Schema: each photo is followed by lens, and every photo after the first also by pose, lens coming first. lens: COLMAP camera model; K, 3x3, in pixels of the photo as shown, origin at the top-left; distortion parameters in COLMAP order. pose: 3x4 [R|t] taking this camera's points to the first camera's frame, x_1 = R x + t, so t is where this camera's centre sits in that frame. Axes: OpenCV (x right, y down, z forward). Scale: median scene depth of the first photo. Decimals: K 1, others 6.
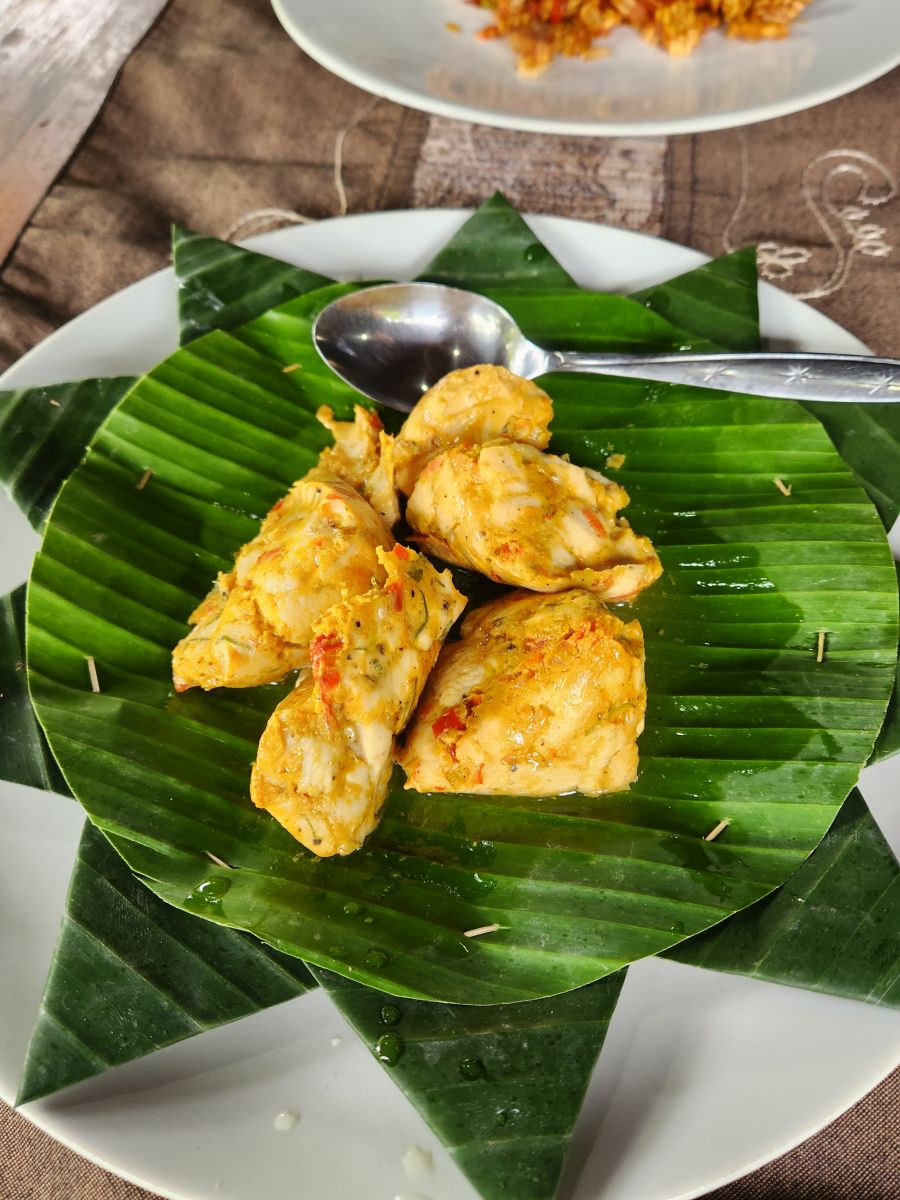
lens RADIAL K [[969.4, 0, 450.0], [0, 969.4, 600.0], [0, 0, 1]] dist [0.085978, -0.162721]
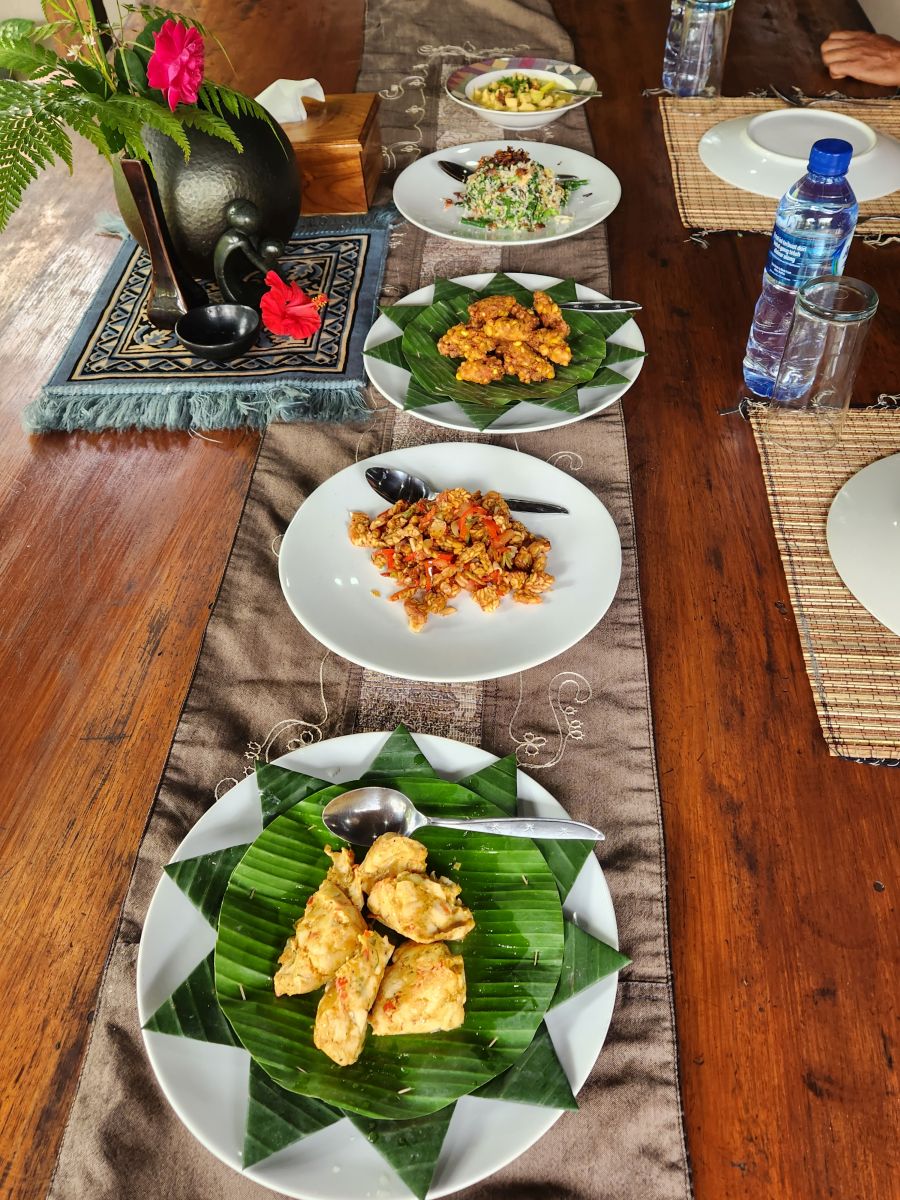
lens RADIAL K [[991.6, 0, 450.0], [0, 991.6, 600.0], [0, 0, 1]] dist [0.124944, -0.169158]
pose [[0.996539, -0.045208, 0.069762, 0.021231], [0.053472, 0.991145, -0.121542, -0.574055], [-0.063650, 0.124851, 0.990132, -1.694288]]
